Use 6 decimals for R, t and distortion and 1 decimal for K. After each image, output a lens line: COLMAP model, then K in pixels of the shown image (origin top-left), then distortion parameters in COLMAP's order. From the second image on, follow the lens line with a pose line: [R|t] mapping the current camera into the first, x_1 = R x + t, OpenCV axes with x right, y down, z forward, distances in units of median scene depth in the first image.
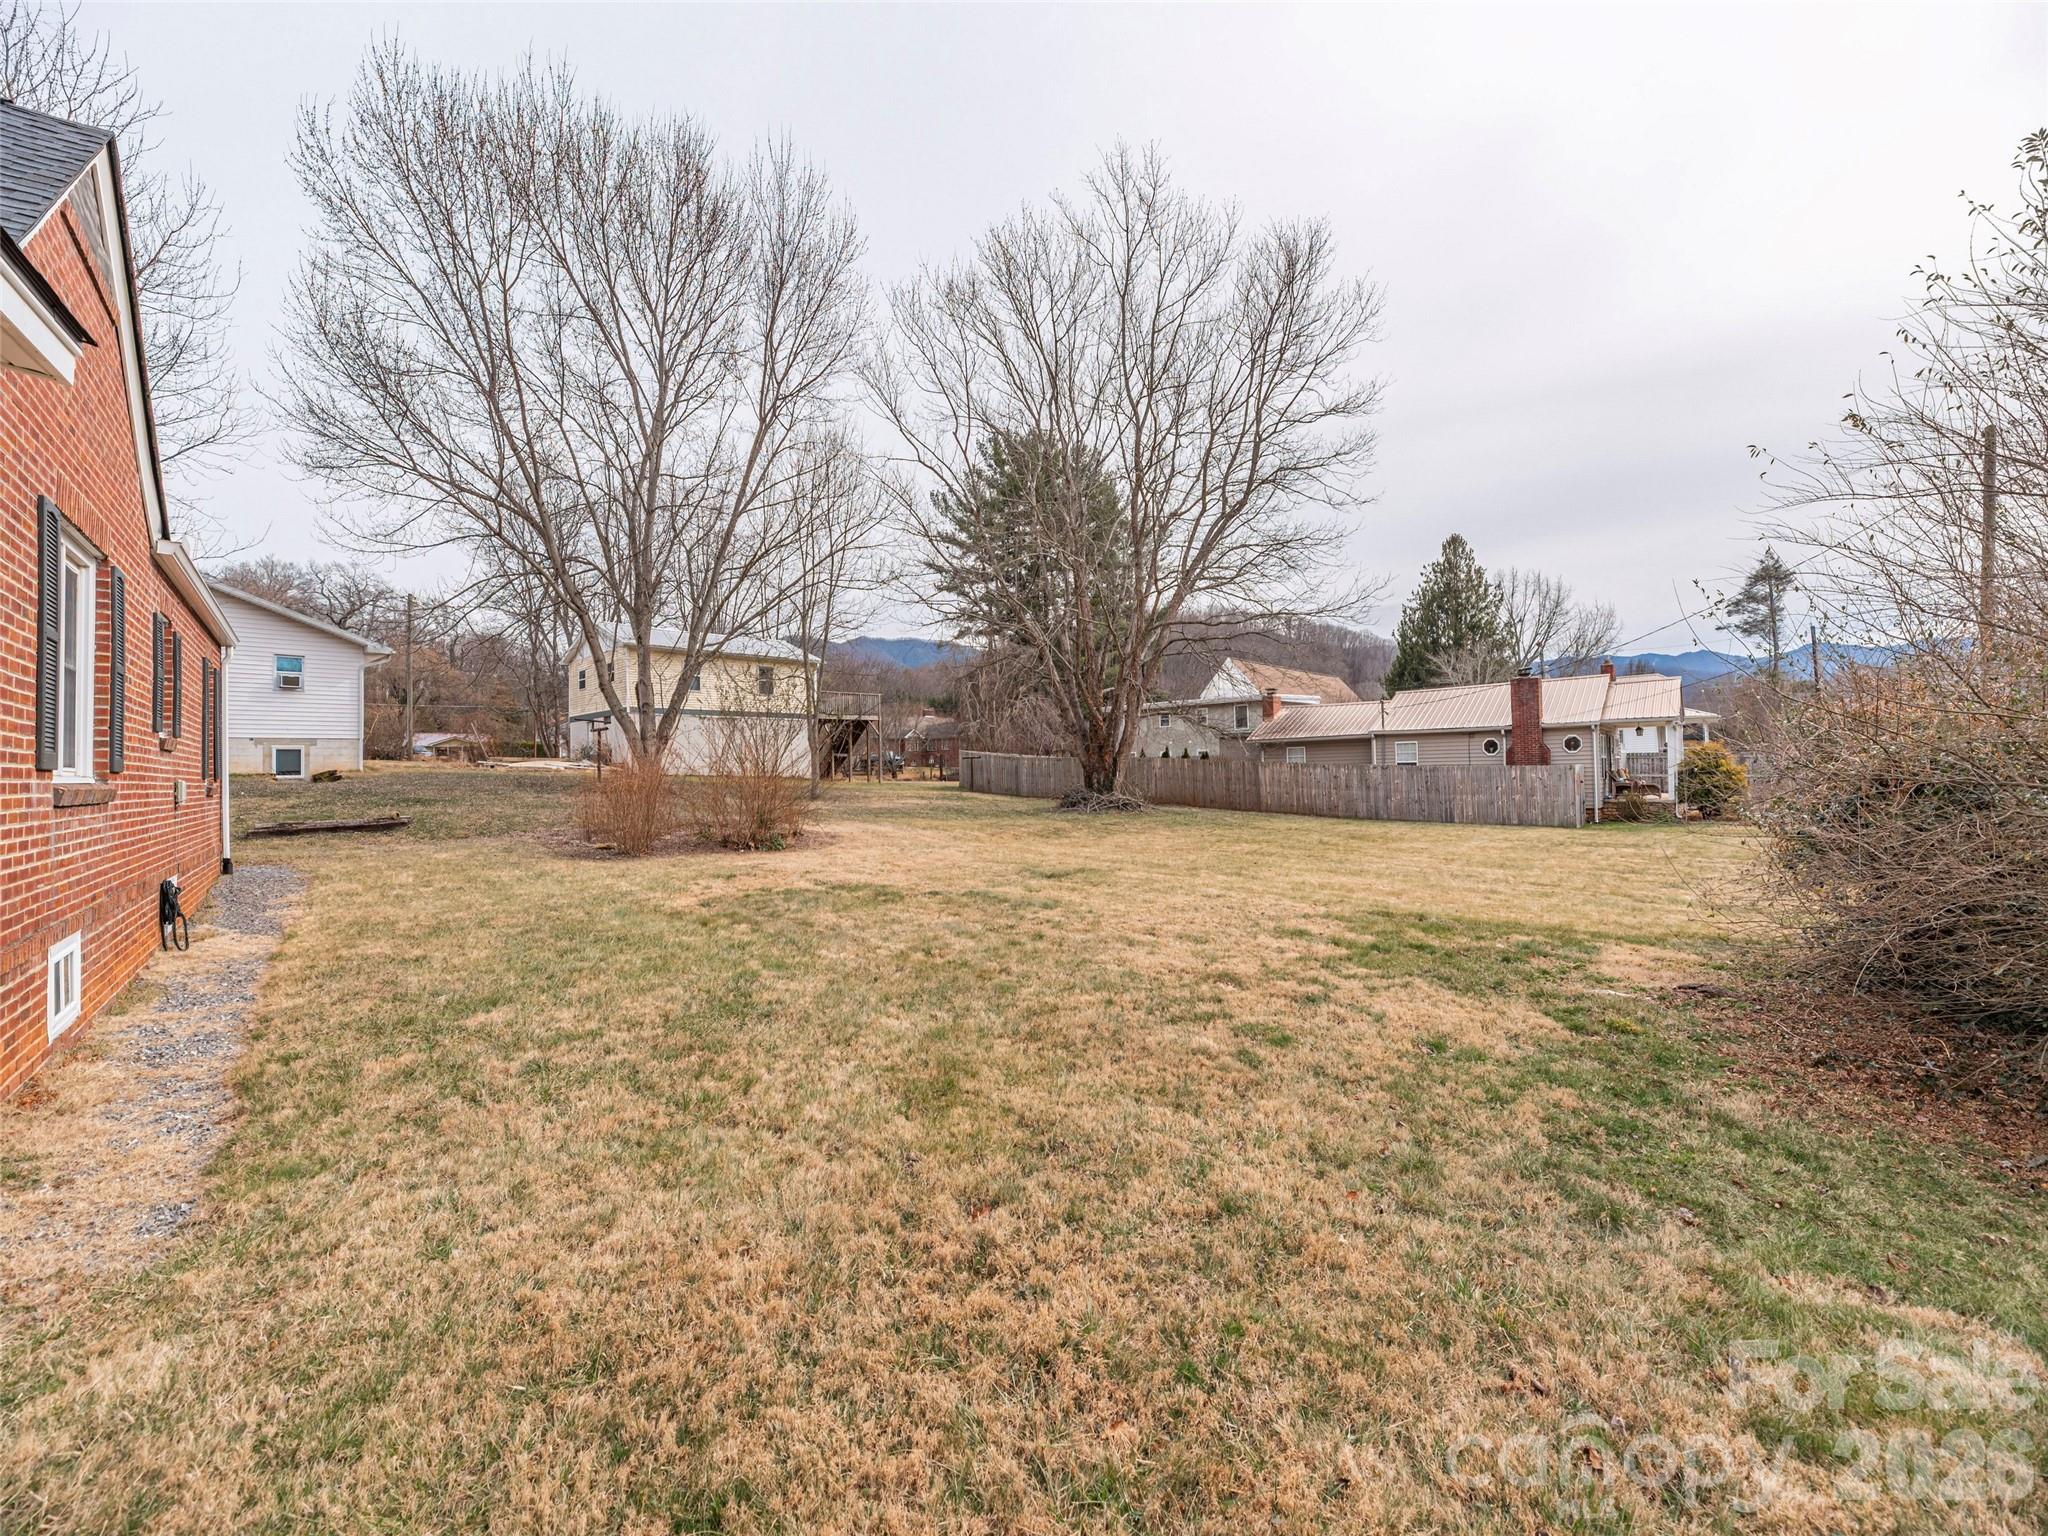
lens RADIAL K [[827.8, 0, 1011.8], [0, 827.8, 746.6], [0, 0, 1]] dist [0.000395, 0.000155]
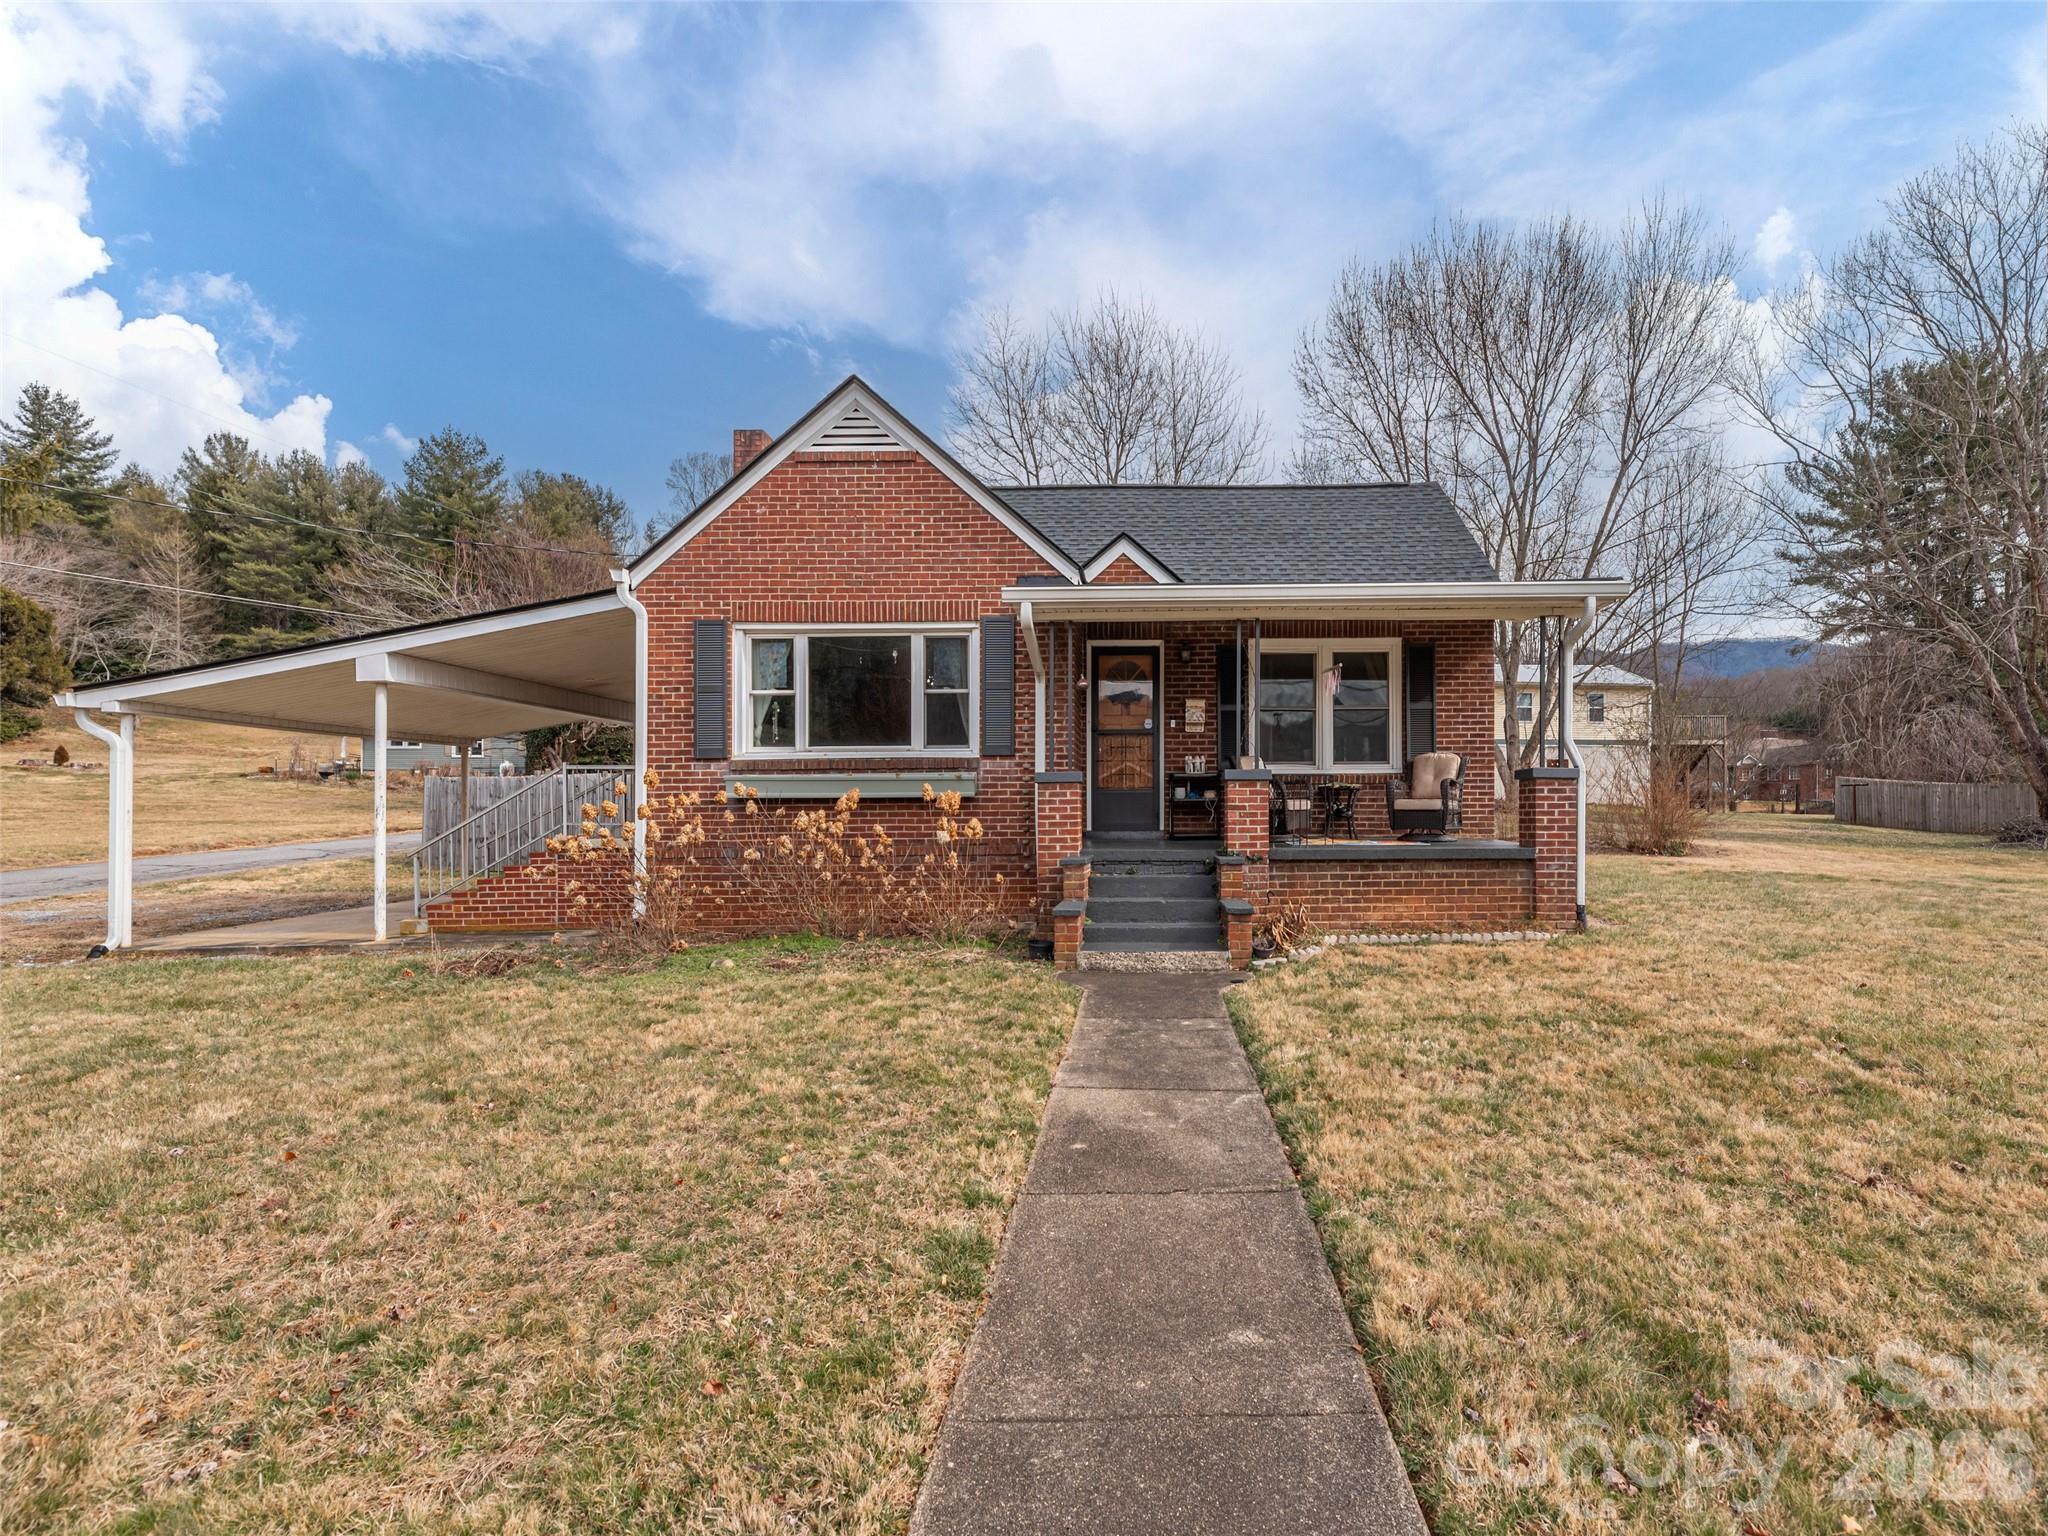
lens RADIAL K [[895.7, 0, 1165.2], [0, 895.7, 808.5], [0, 0, 1]] dist [0.000693, 0.000145]
pose [[0.776199, 0.015279, -0.630303, -0.017664], [0.005510, 0.999504, 0.031014, 0.005179], [0.630464, -0.027546, 0.775730, -0.165086]]
